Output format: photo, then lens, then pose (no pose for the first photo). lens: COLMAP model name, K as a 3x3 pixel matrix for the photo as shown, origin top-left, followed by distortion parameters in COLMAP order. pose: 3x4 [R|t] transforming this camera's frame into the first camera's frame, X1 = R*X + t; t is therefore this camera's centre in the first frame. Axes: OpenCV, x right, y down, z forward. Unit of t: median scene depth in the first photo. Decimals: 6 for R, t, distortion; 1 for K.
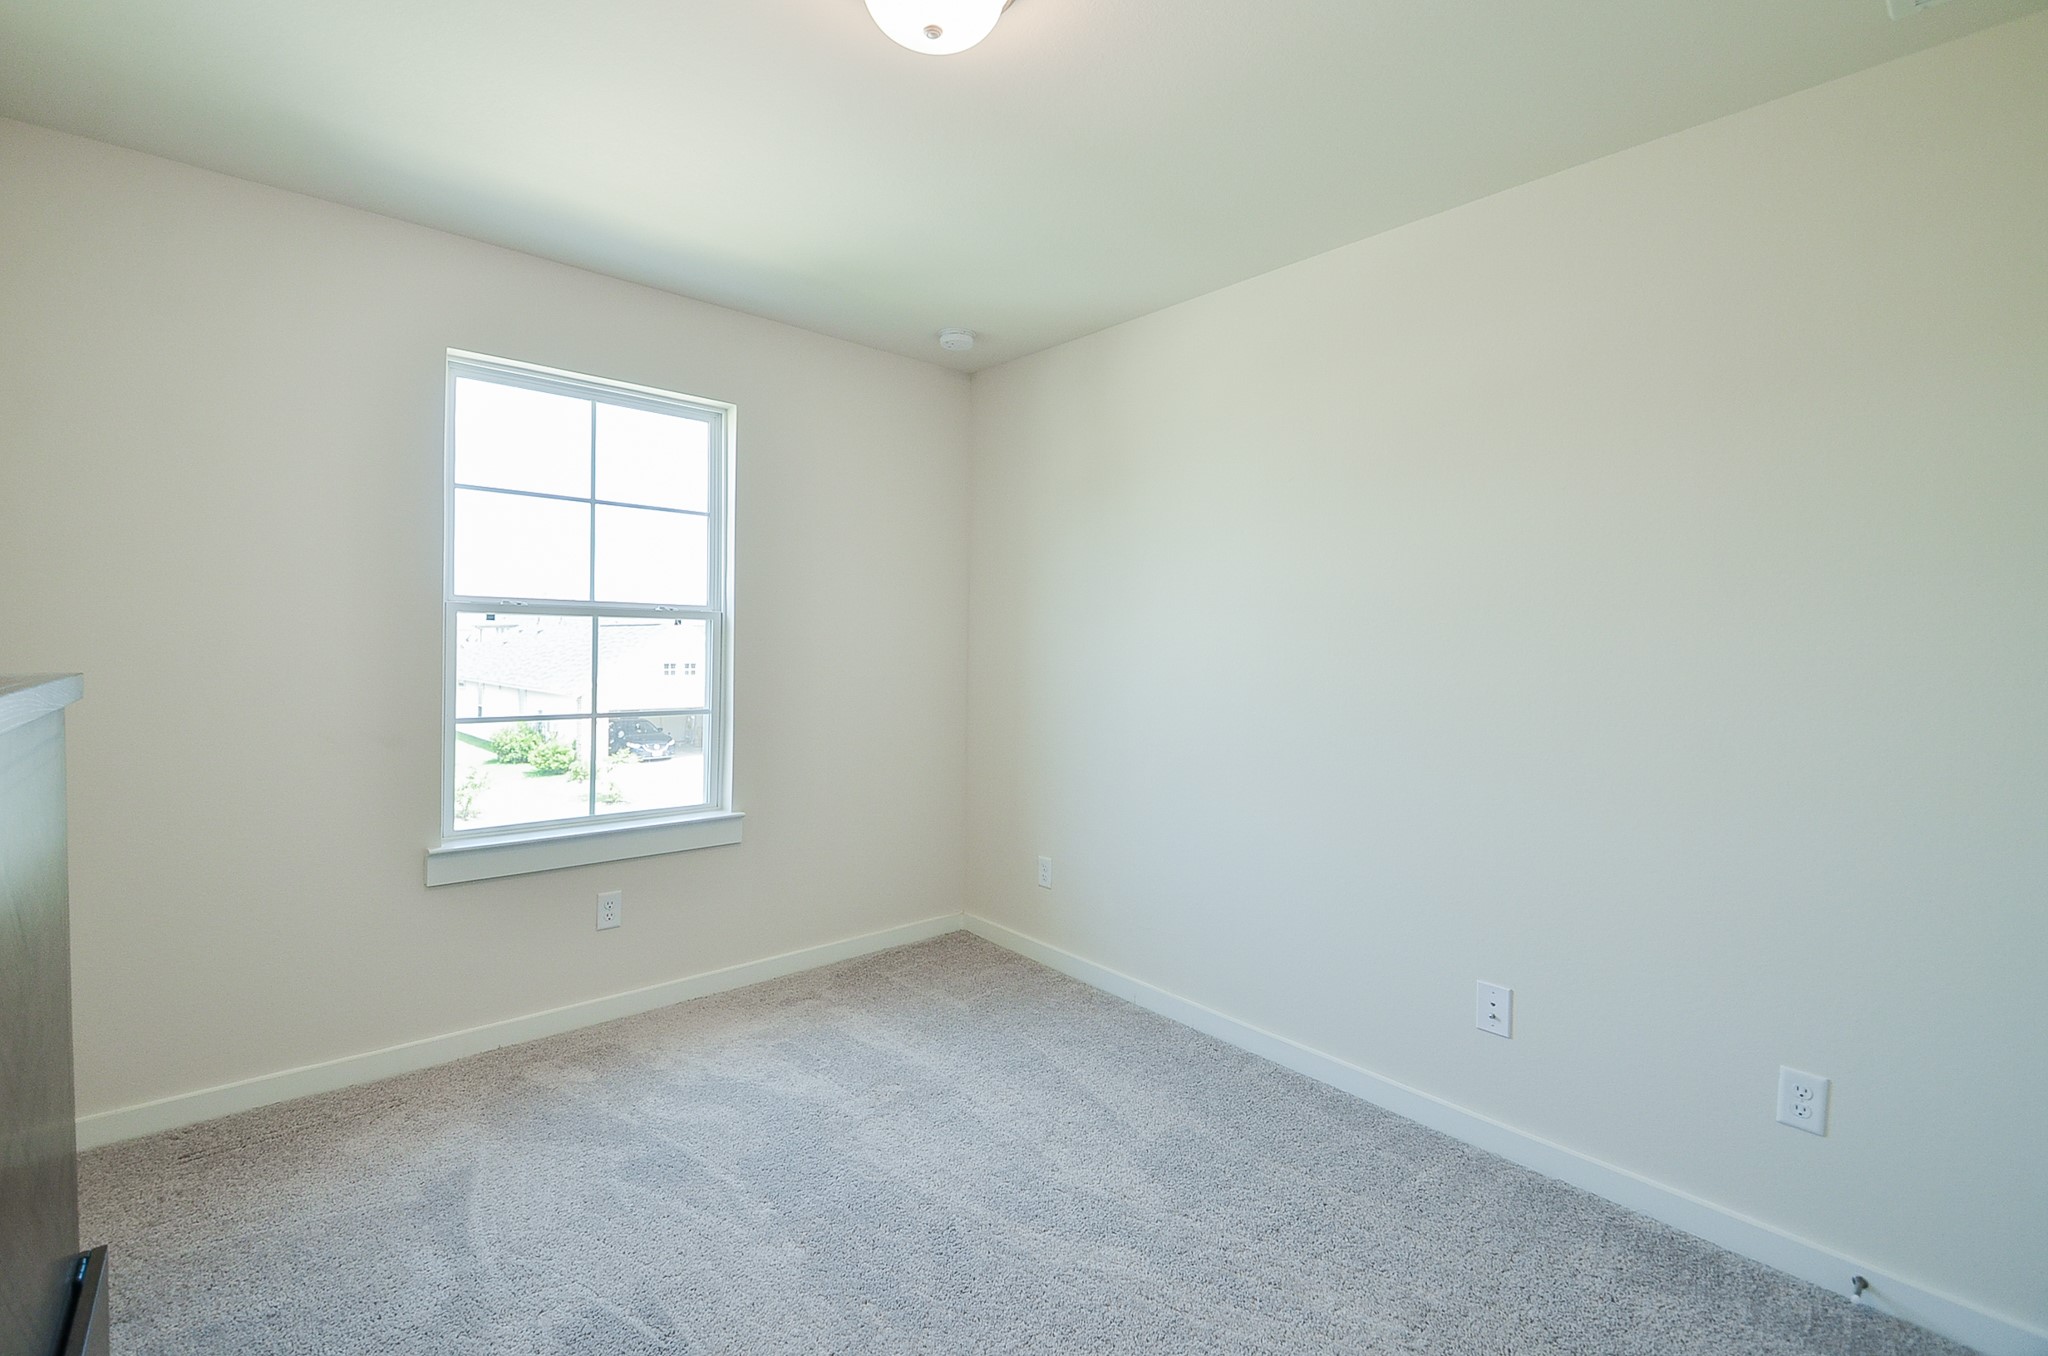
lens RADIAL K [[900.2, 0, 1015.9], [0, 900.2, 662.4], [0, 0, 1]] dist [0.023578, -0.018280]
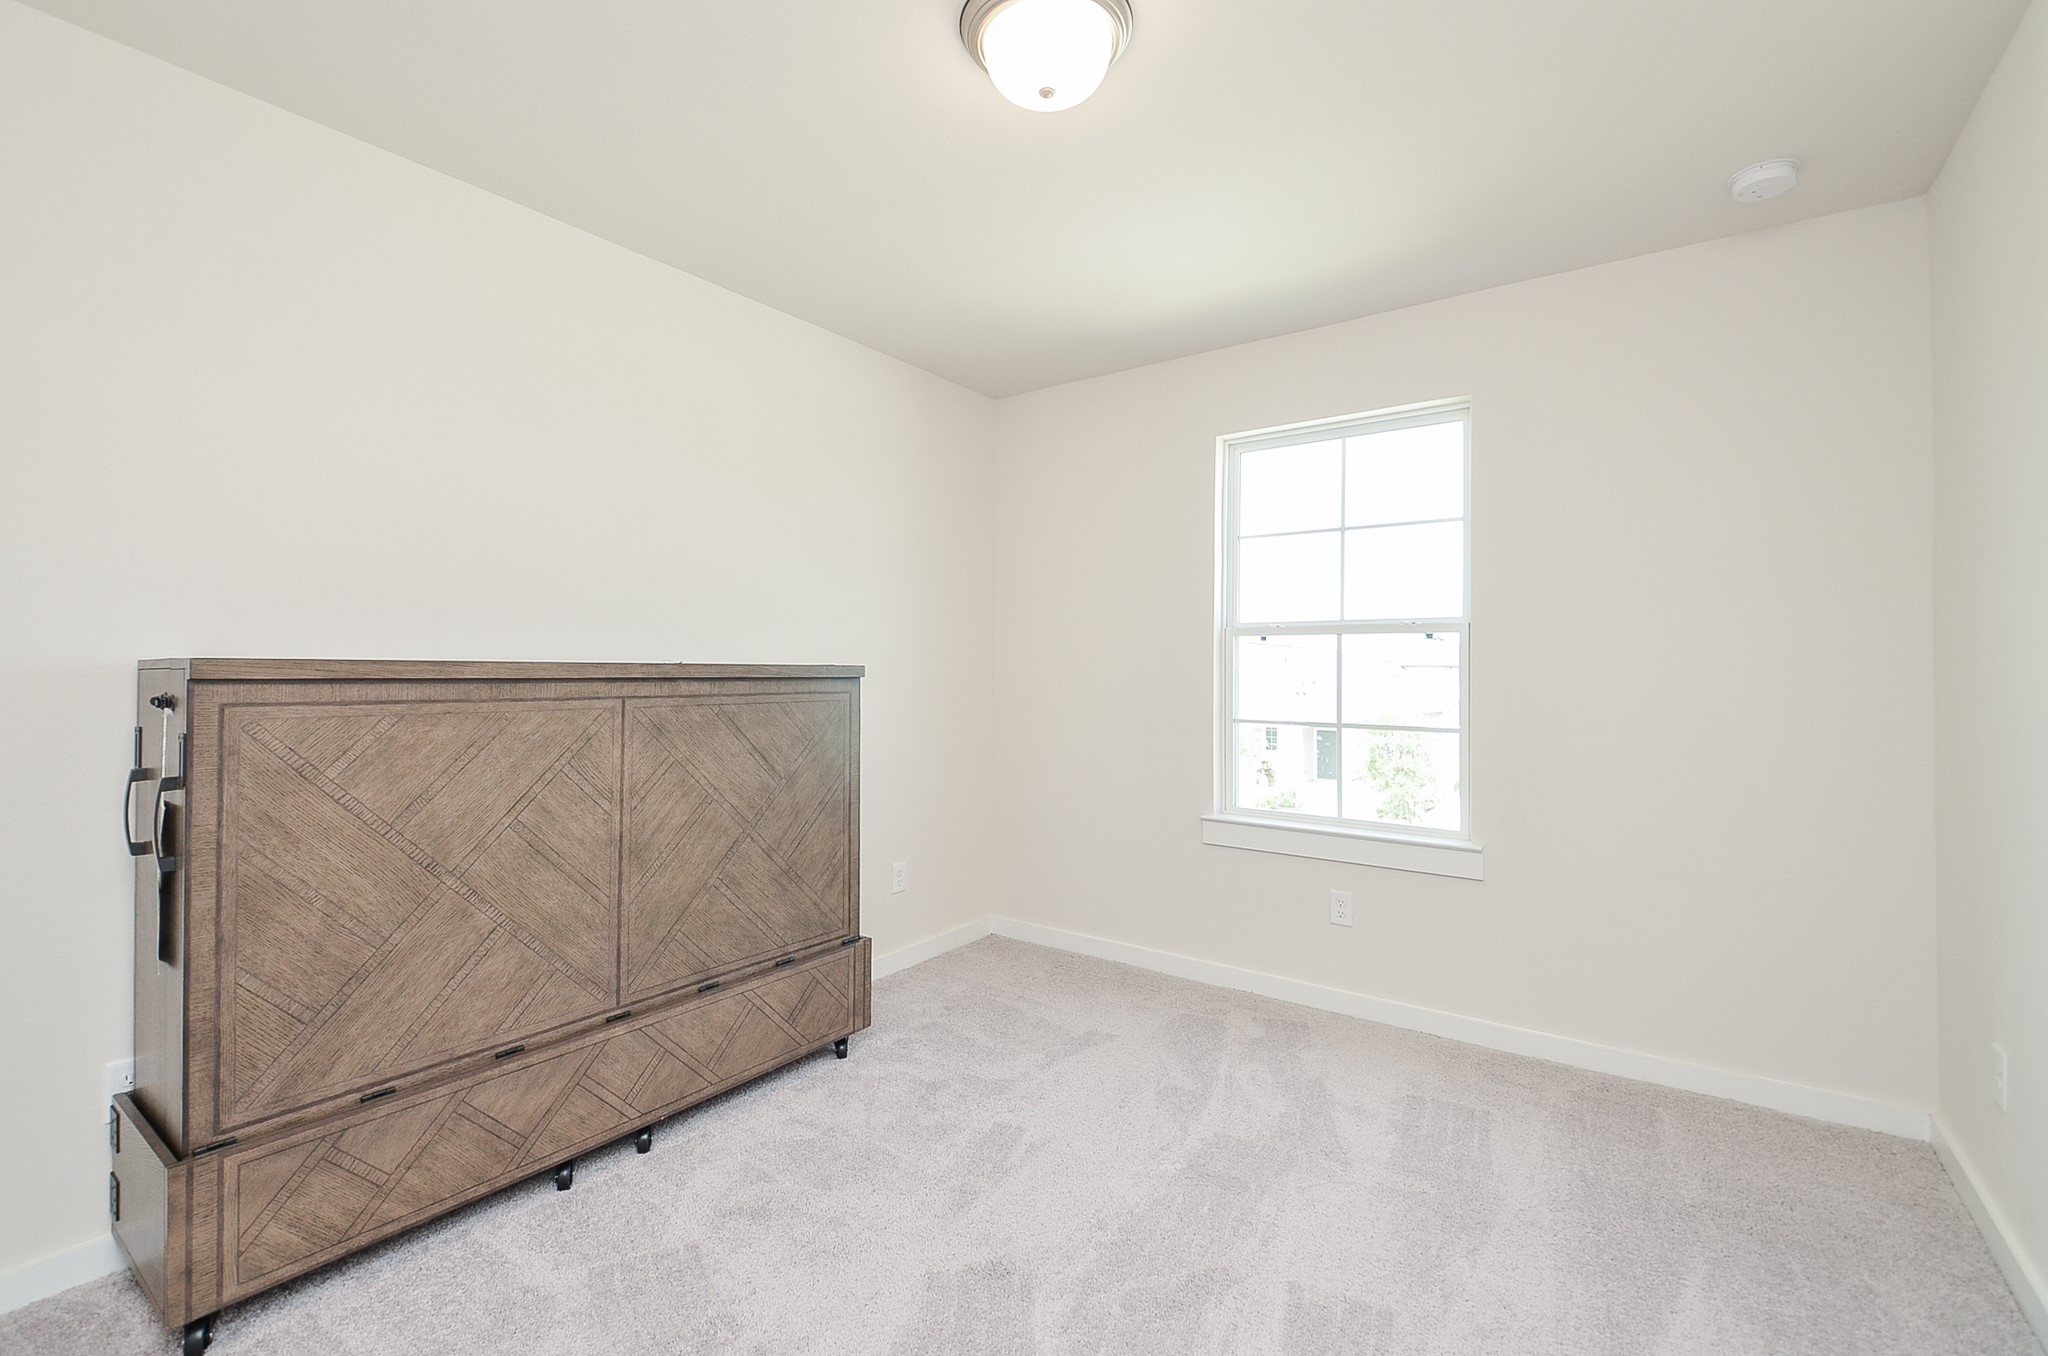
lens RADIAL K [[900.2, 0, 1015.9], [0, 900.2, 662.4], [0, 0, 1]] dist [0.023578, -0.018280]
pose [[0.224632, -0.019181, -0.974255, 0.505978], [-0.023595, 0.999406, -0.025117, 0.019788], [0.974158, 0.028629, 0.224046, 0.377343]]
